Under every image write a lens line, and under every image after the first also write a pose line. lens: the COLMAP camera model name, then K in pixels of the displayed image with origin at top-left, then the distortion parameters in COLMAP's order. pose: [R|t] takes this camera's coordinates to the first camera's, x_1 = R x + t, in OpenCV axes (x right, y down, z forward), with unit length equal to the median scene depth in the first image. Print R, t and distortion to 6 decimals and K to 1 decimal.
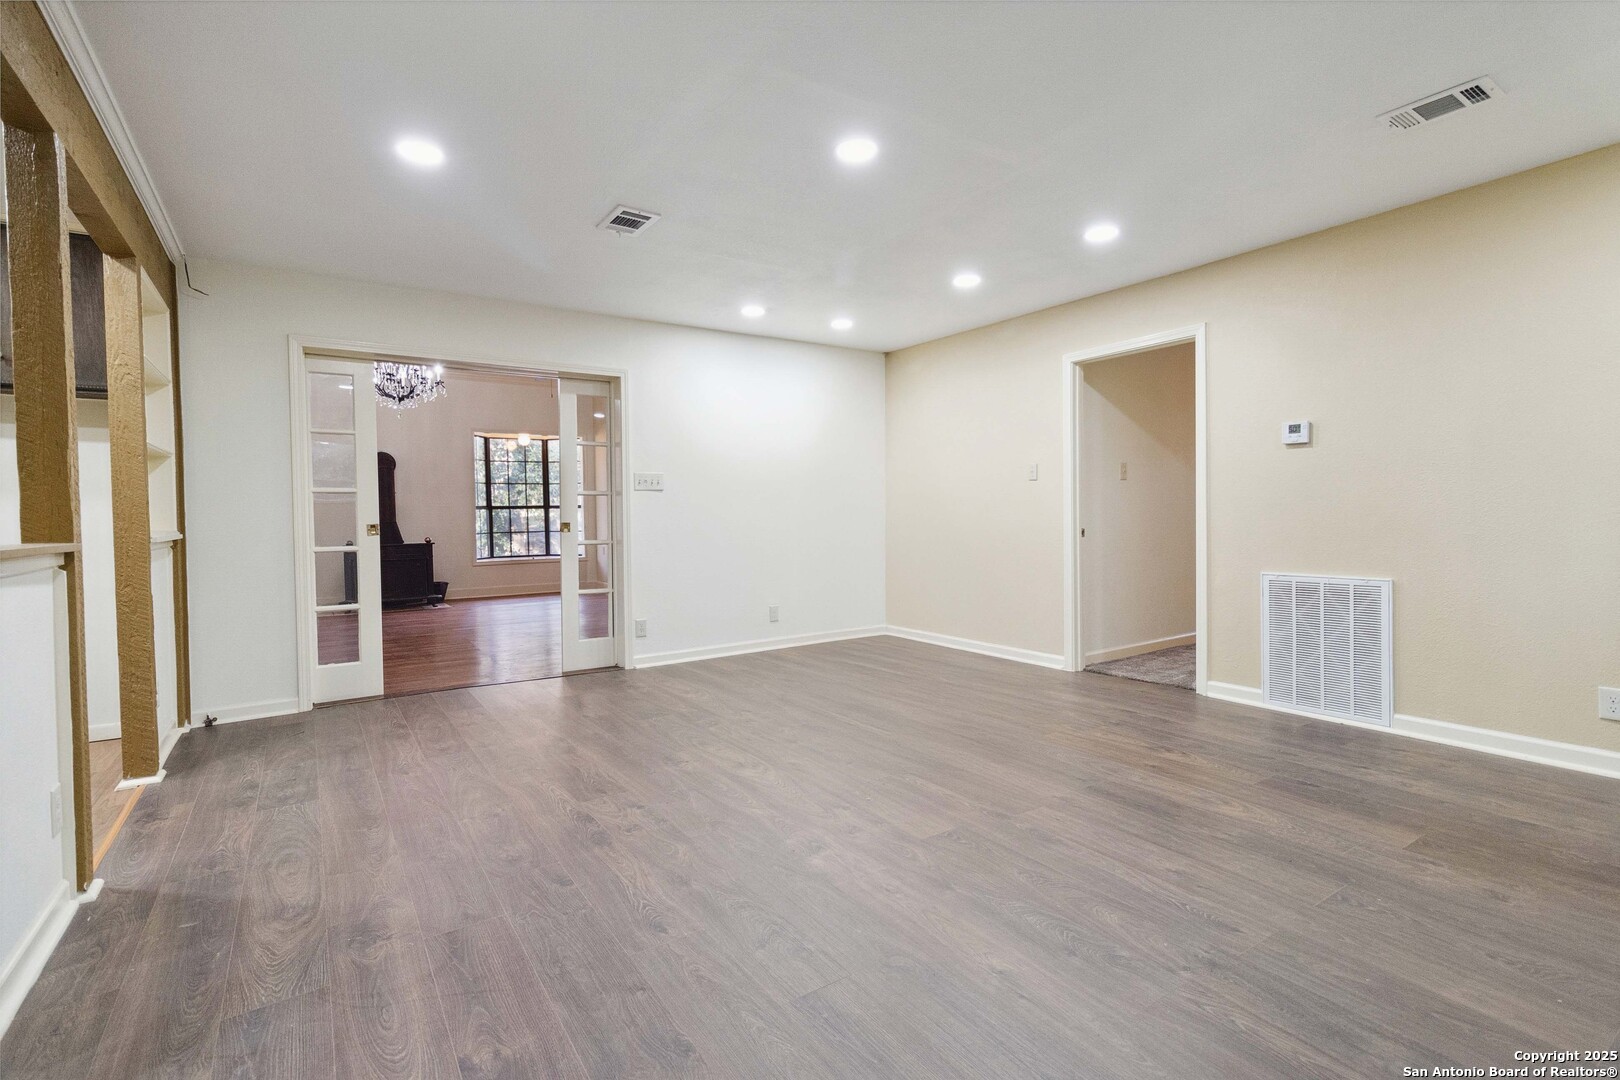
lens RADIAL K [[746.8, 0, 809.1], [0, 746.8, 525.2], [0, 0, 1]] dist [0.002306, 0.000314]
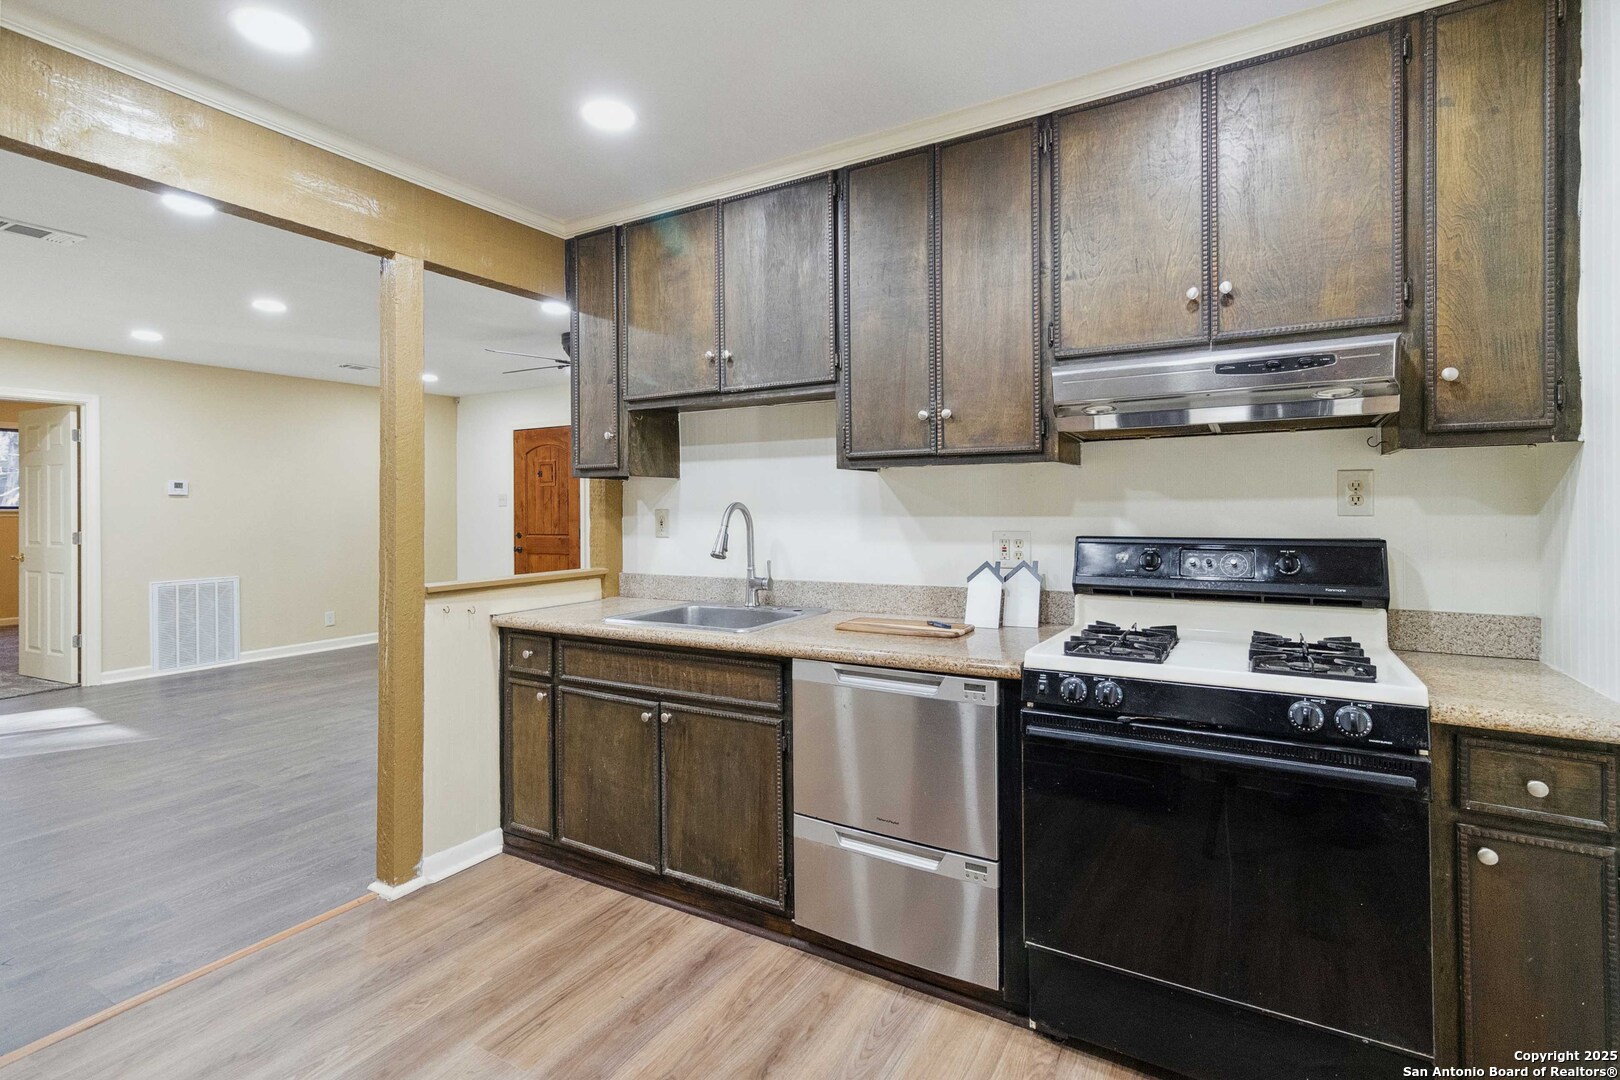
lens RADIAL K [[764.9, 0, 825.2], [0, 764.9, 509.1], [0, 0, 1]] dist [0.000512, 0.000378]
pose [[-0.442995, 0.011638, 0.896448, -1.442467], [0.023855, 0.999715, -0.001191, -0.051269], [-0.896206, 0.020857, -0.443147, 0.551599]]
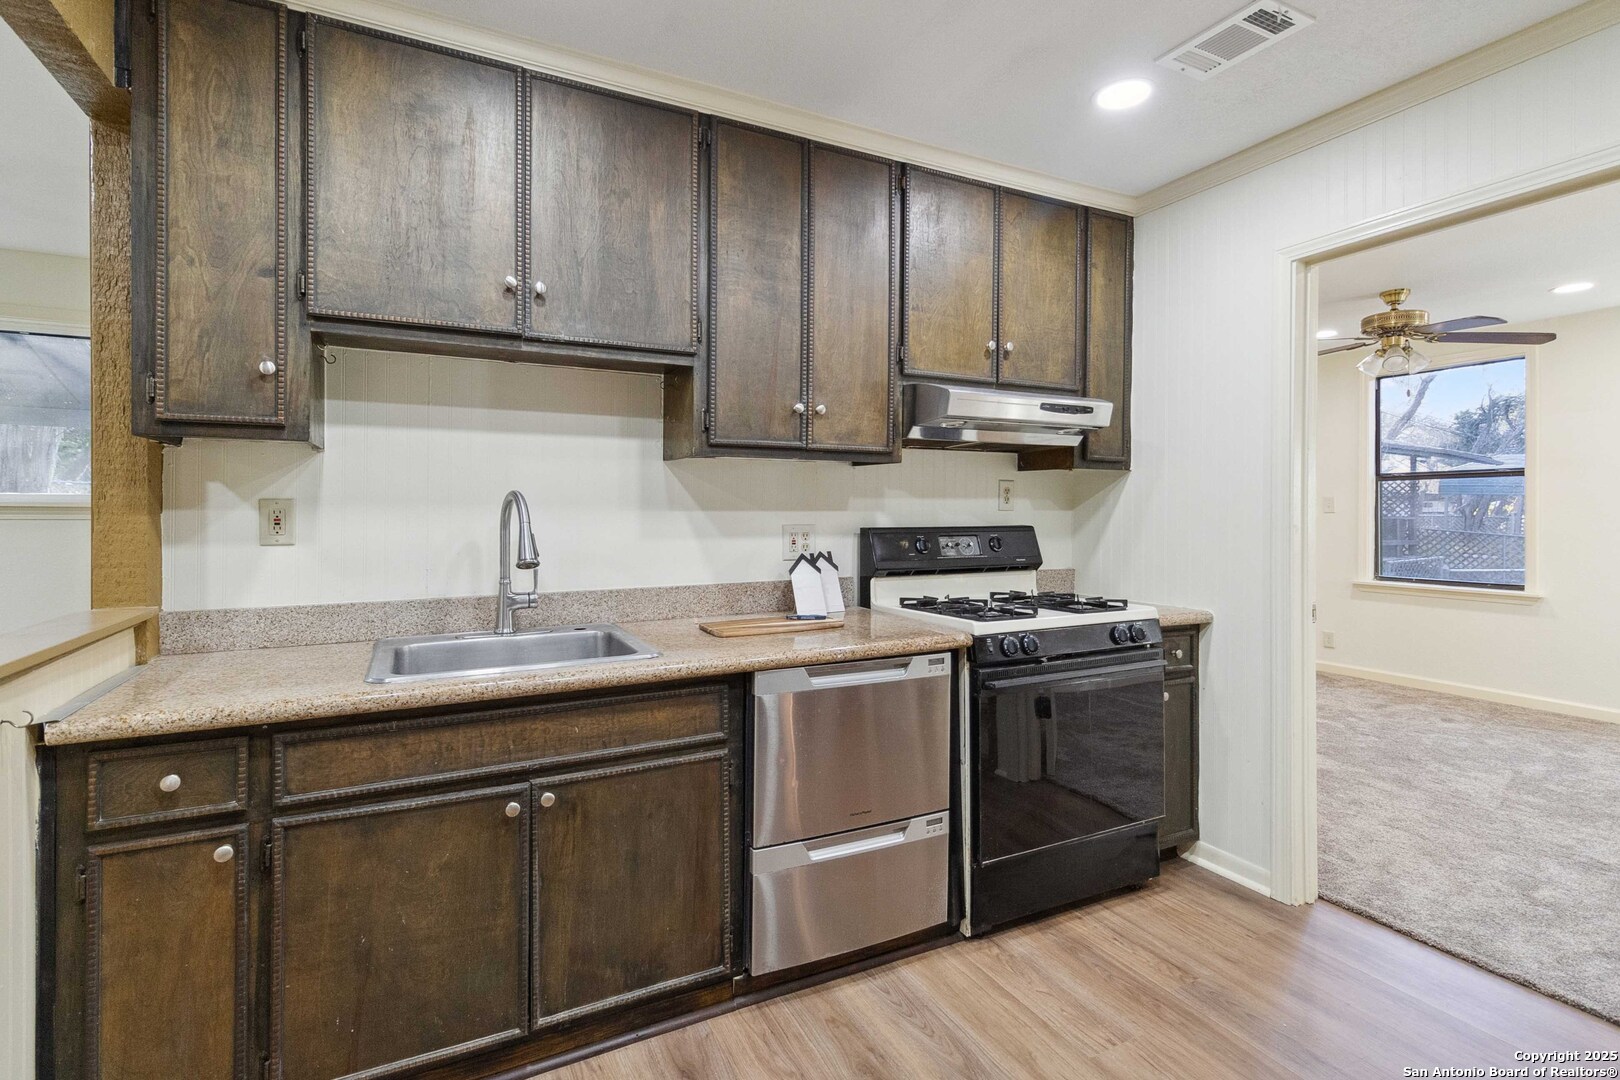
lens RADIAL K [[764.9, 0, 825.2], [0, 764.9, 509.1], [0, 0, 1]] dist [0.000512, 0.000378]
pose [[-0.993838, 0.005678, 0.110701, -0.980891], [0.007629, 0.999823, 0.017211, -0.055636], [-0.110583, 0.017950, -0.993705, 0.832794]]
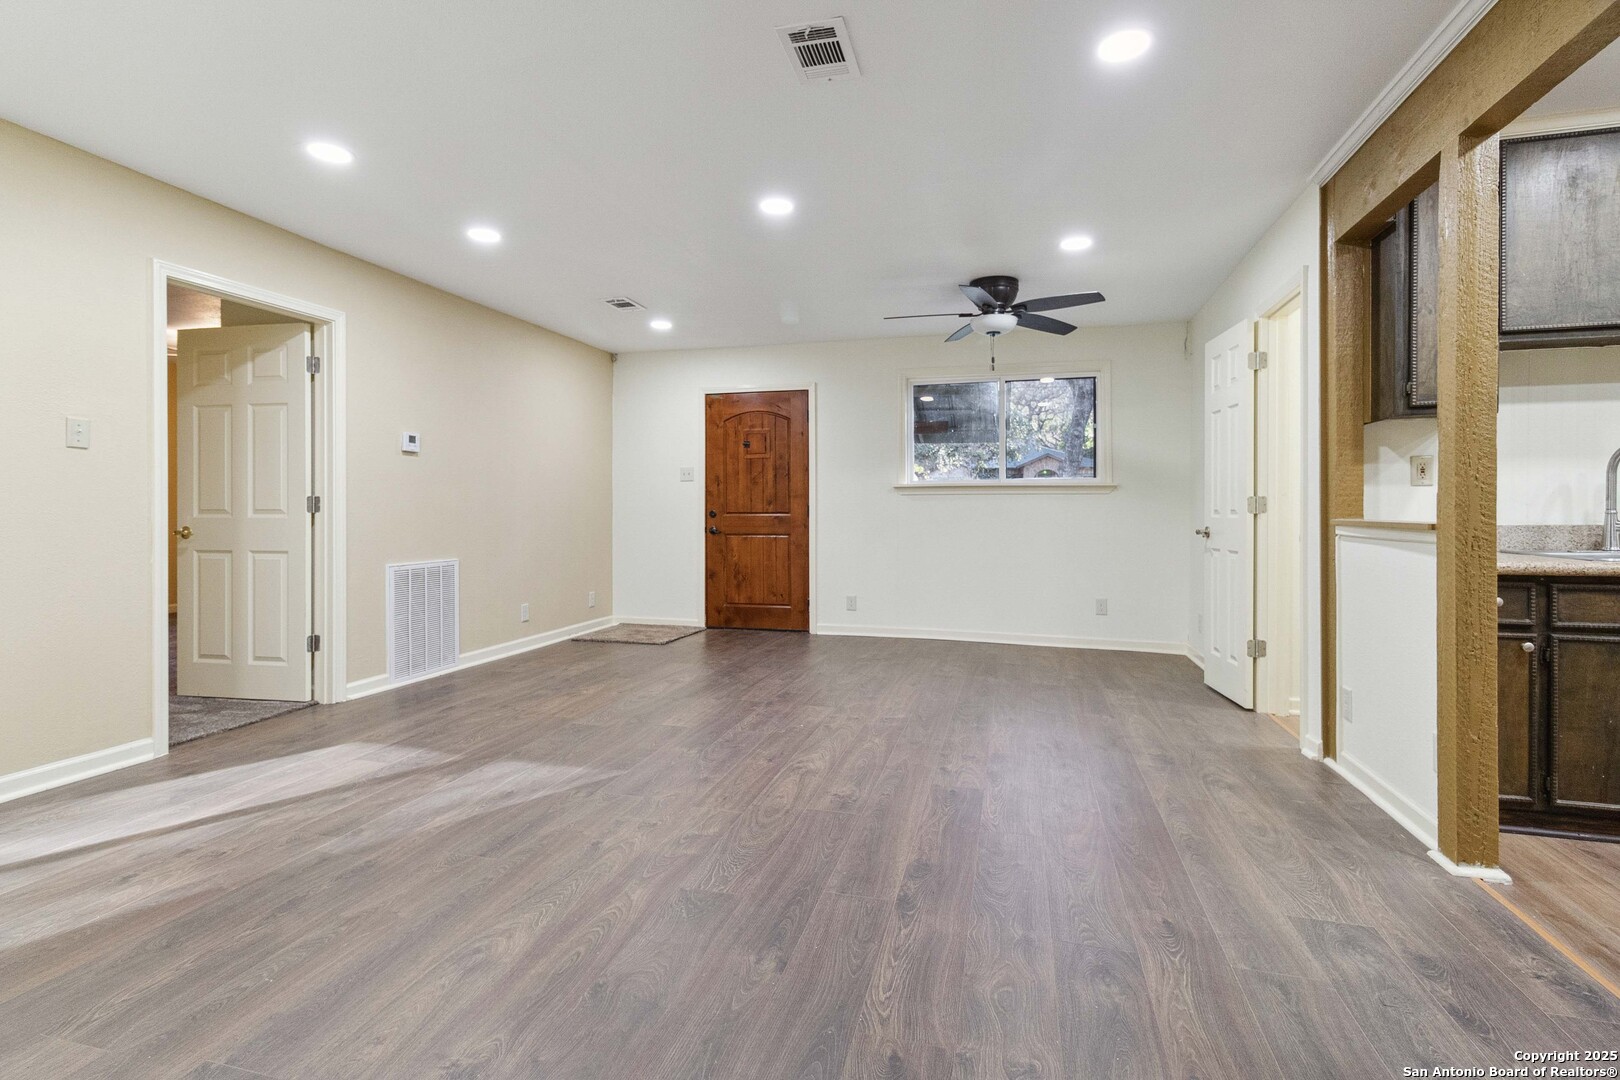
lens RADIAL K [[769.4, 0, 806.7], [0, 769.4, 515.8], [0, 0, 1]] dist [0.007700, 0.000464]
pose [[-0.653577, 0.006013, 0.756836, -0.726117], [0.017979, 0.999810, 0.007583, -0.007206], [-0.756646, 0.018563, -0.653561, 1.432091]]
